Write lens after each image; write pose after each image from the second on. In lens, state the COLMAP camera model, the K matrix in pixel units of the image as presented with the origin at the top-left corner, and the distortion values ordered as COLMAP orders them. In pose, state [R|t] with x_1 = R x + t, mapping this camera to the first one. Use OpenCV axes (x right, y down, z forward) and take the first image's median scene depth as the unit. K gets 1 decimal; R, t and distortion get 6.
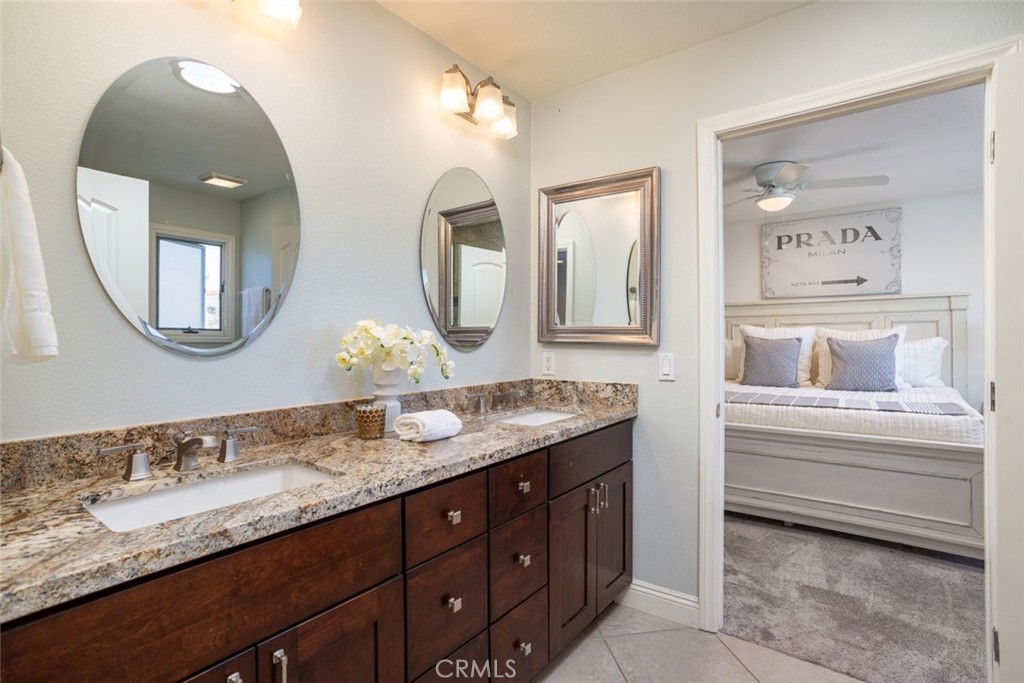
lens RADIAL K [[509.6, 0, 503.5], [0, 509.6, 338.2], [0, 0, 1]] dist [-0.033208, 0.026301]
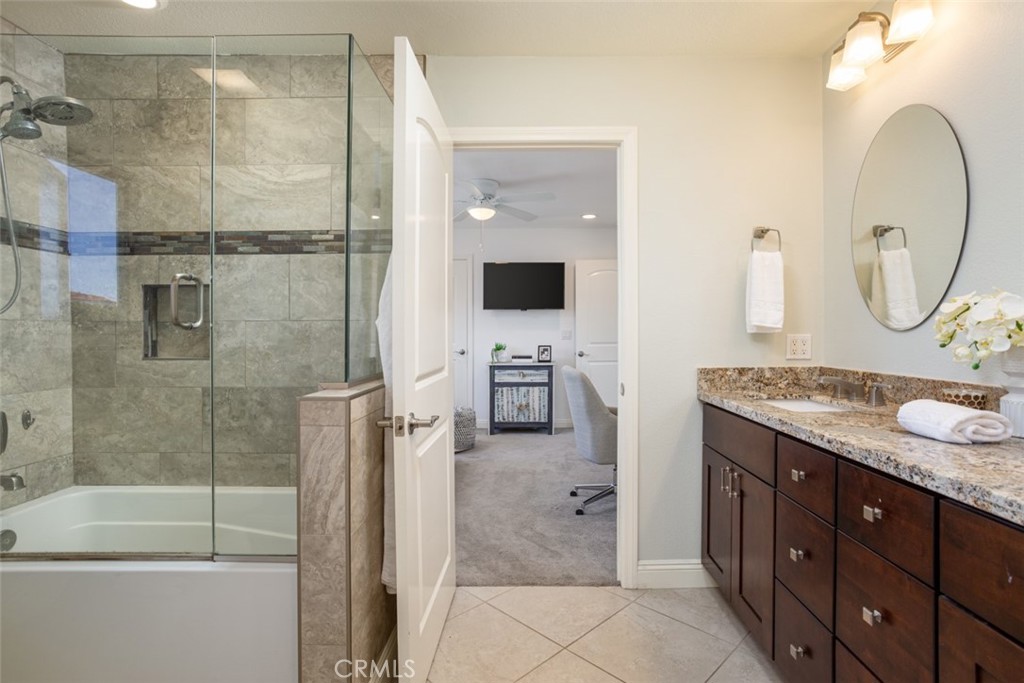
lens RADIAL K [[509.6, 0, 503.5], [0, 509.6, 338.2], [0, 0, 1]] dist [-0.033208, 0.026301]
pose [[-0.828613, 0.012256, -0.559687, 0.878421], [0.004823, 0.999880, 0.014755, 0.029672], [0.559801, 0.009527, -0.828573, 1.303147]]
